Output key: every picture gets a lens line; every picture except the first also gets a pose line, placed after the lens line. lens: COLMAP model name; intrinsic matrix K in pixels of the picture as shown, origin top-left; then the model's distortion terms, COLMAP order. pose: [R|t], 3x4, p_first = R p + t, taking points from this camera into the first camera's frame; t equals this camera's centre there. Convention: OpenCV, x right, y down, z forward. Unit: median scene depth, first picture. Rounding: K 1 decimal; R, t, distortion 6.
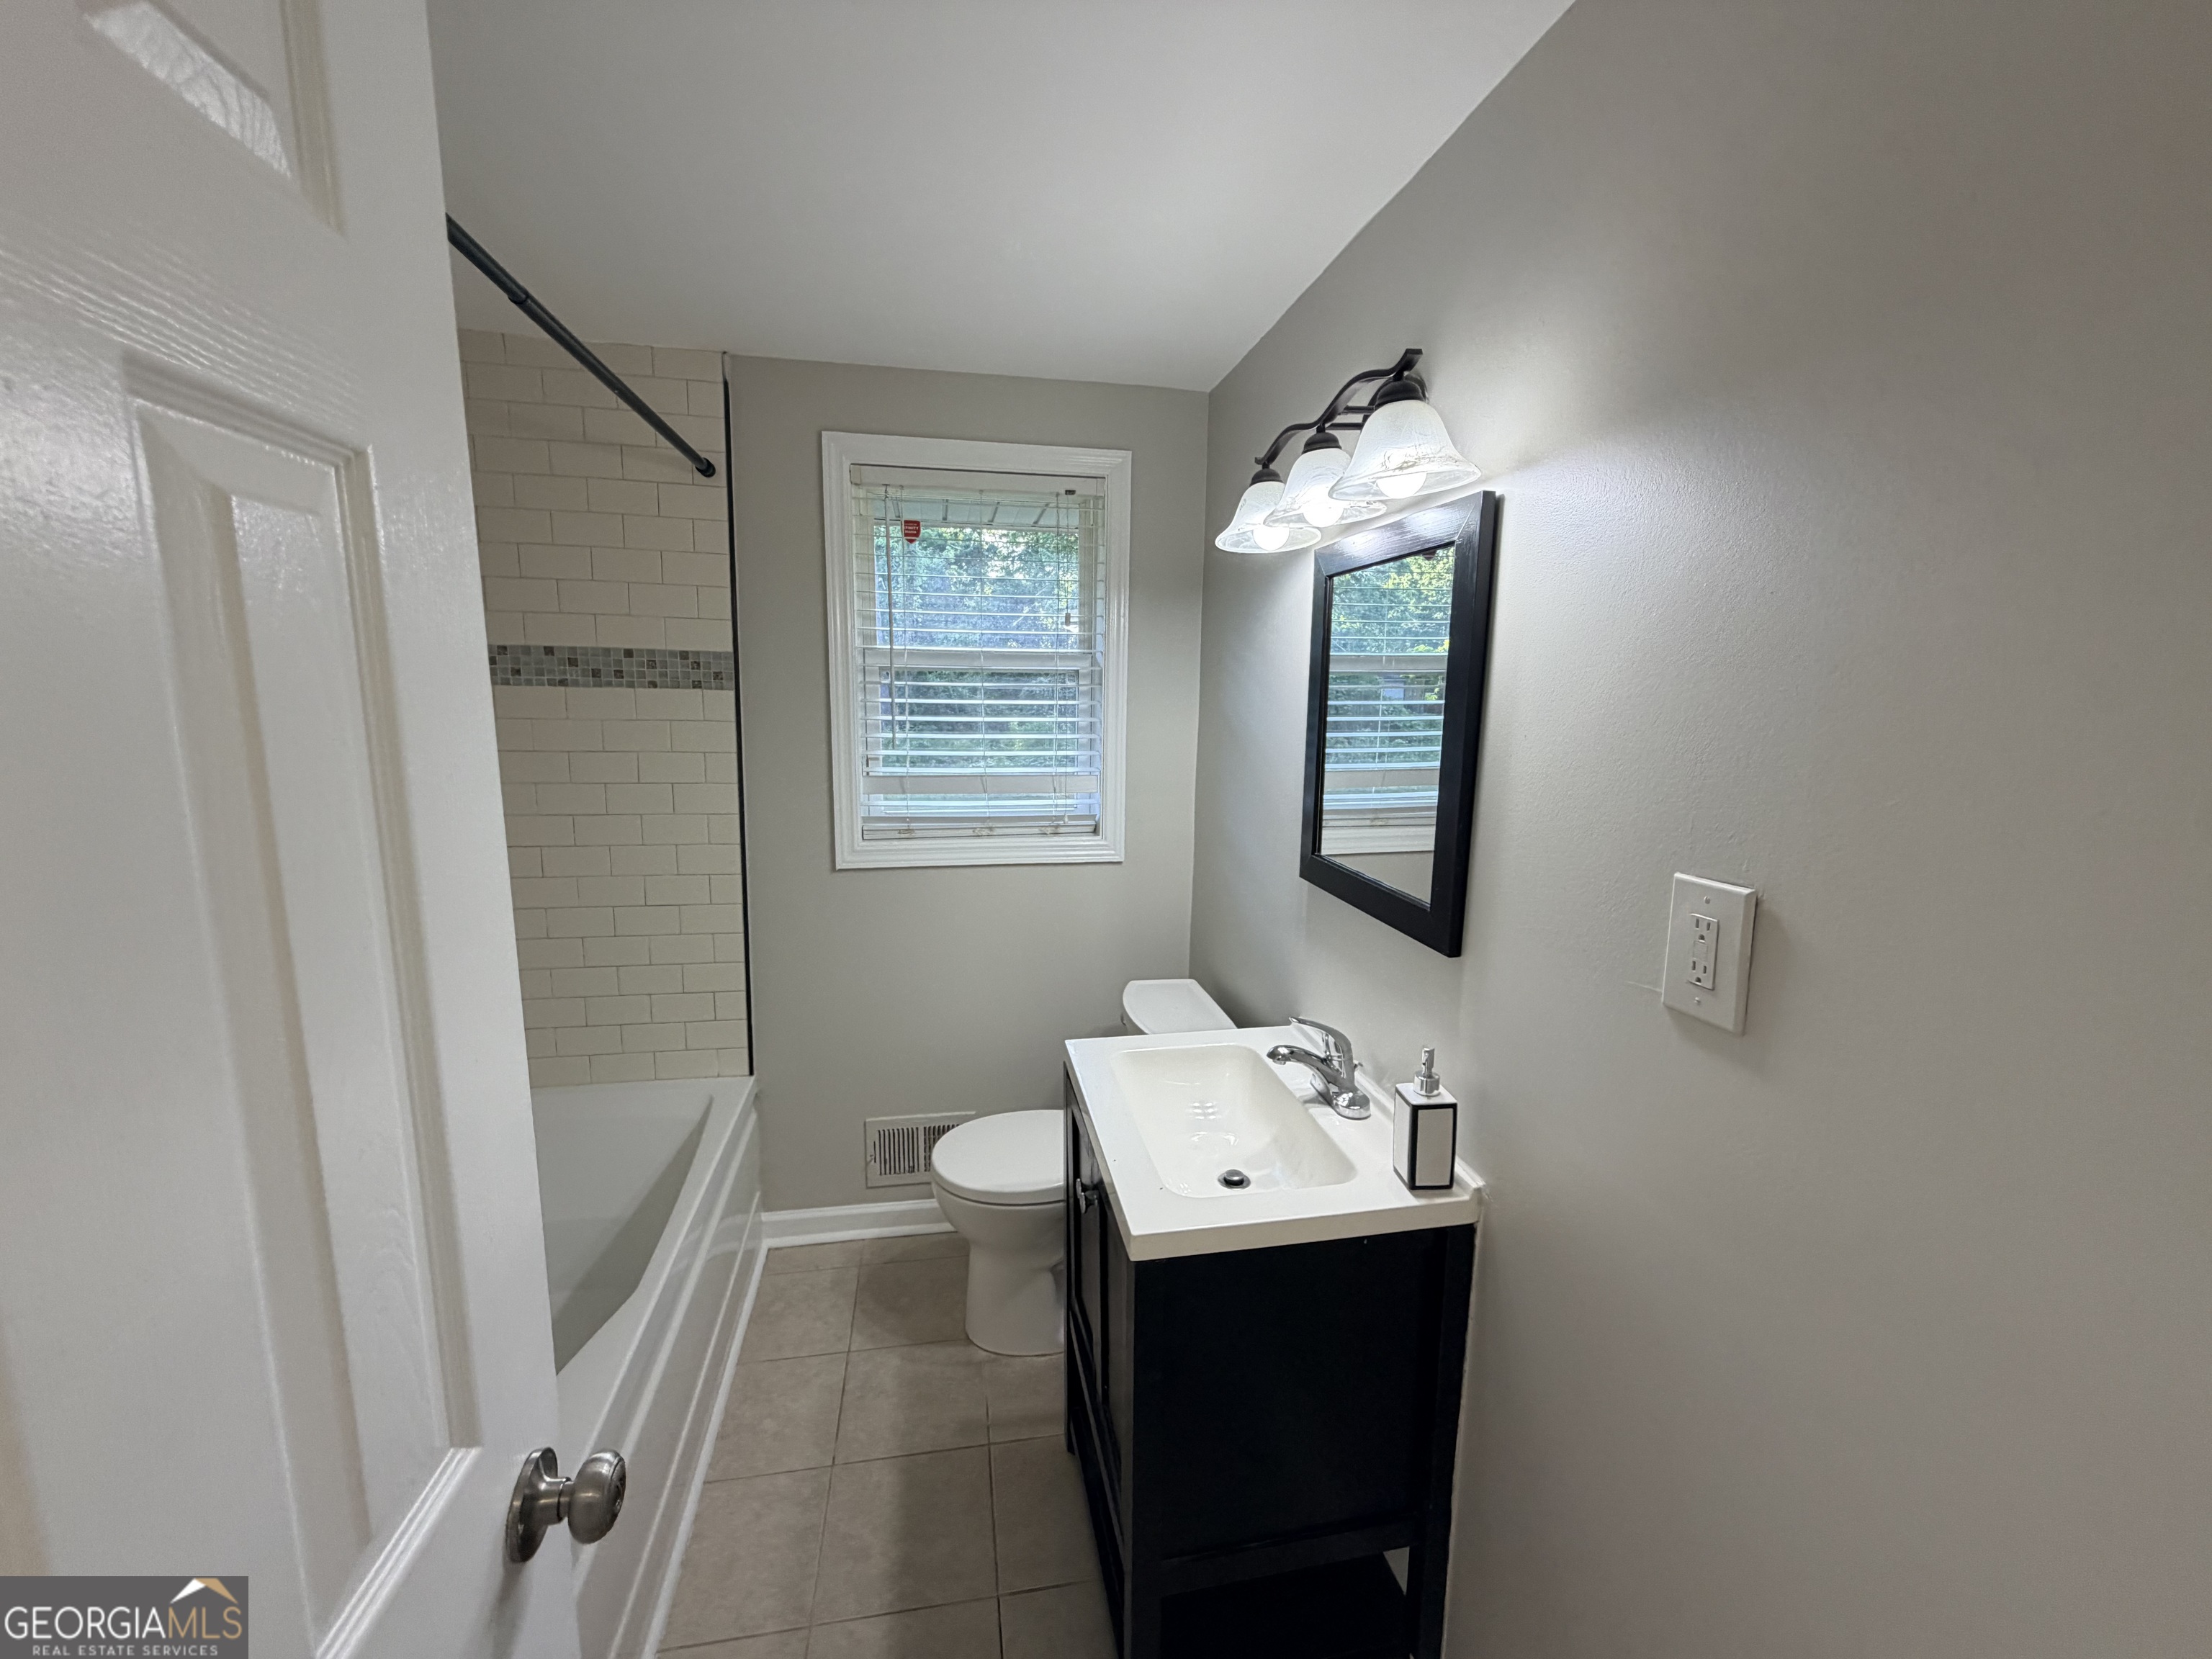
lens RADIAL K [[885.4, 0, 1101.7], [0, 885.4, 823.6], [0, 0, 1]] dist [0.001001, -0.001548]
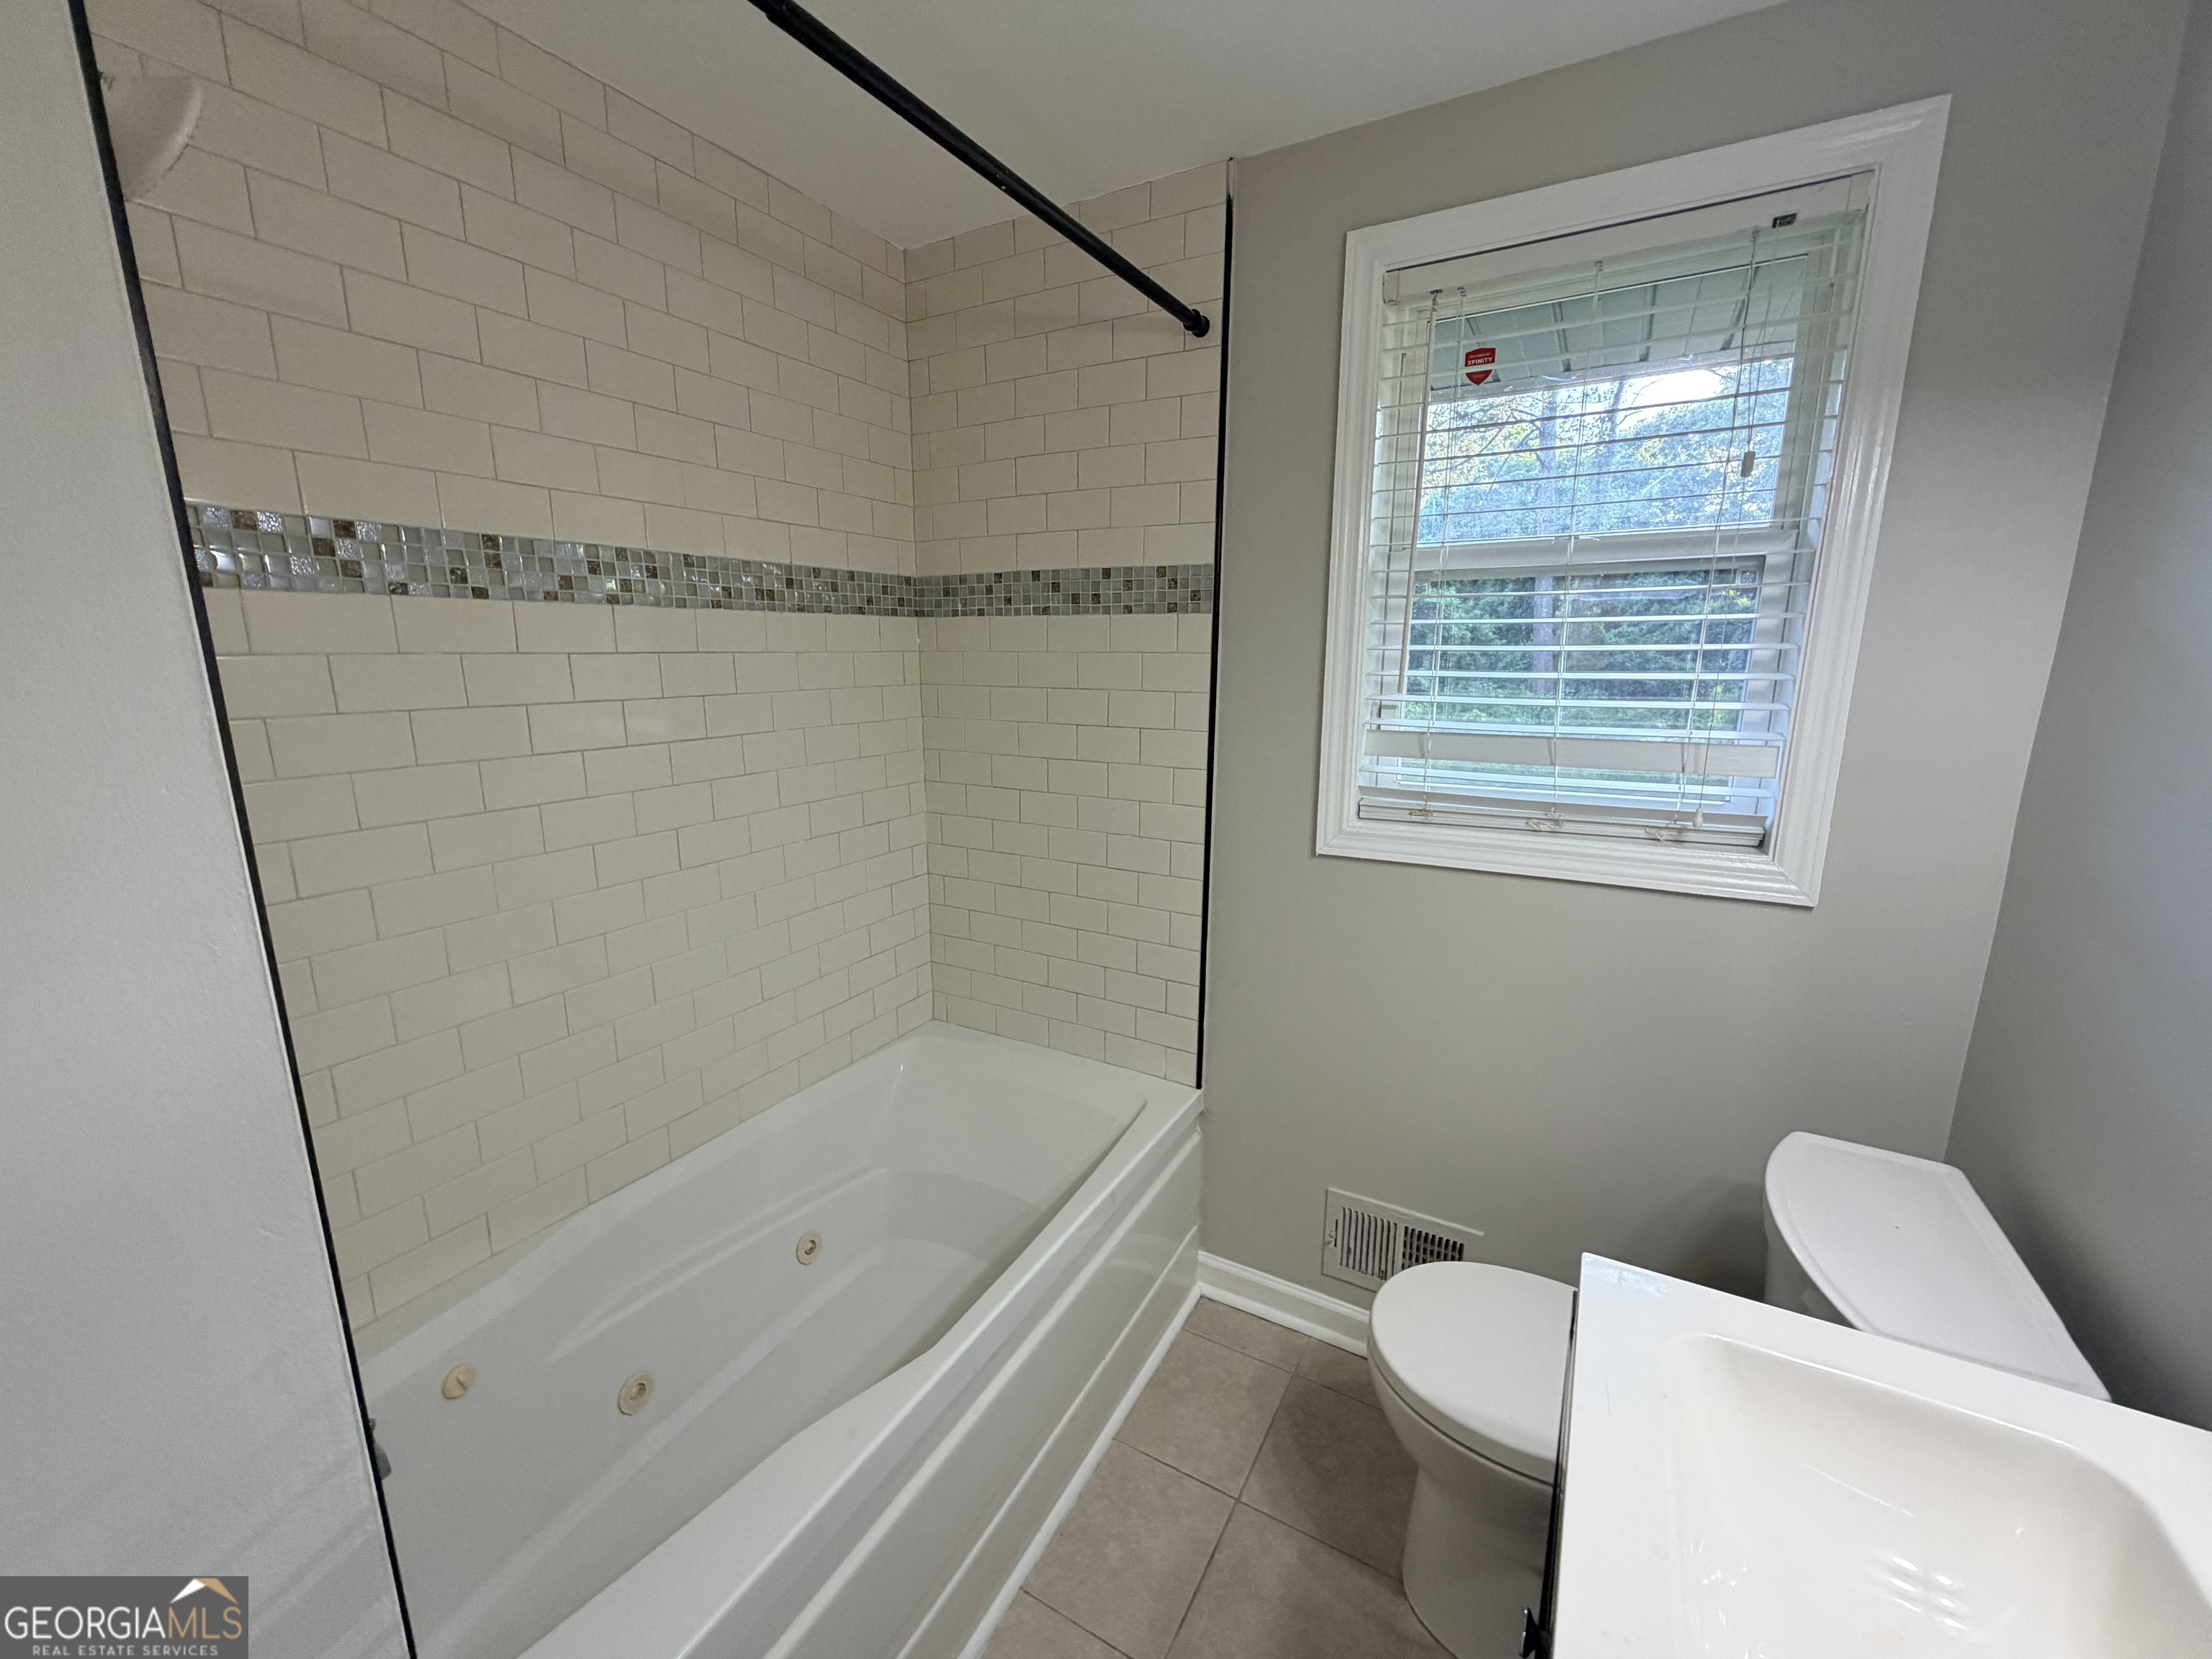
lens RADIAL K [[885.4, 0, 1095.4], [0, 885.4, 831.5], [0, 0, 1]] dist [0.001001, -0.001548]
pose [[0.760195, 0.113250, -0.639748, 0.032589], [-0.087988, 0.993564, 0.071331, -0.003661], [0.643709, 0.002065, 0.765268, 0.313455]]
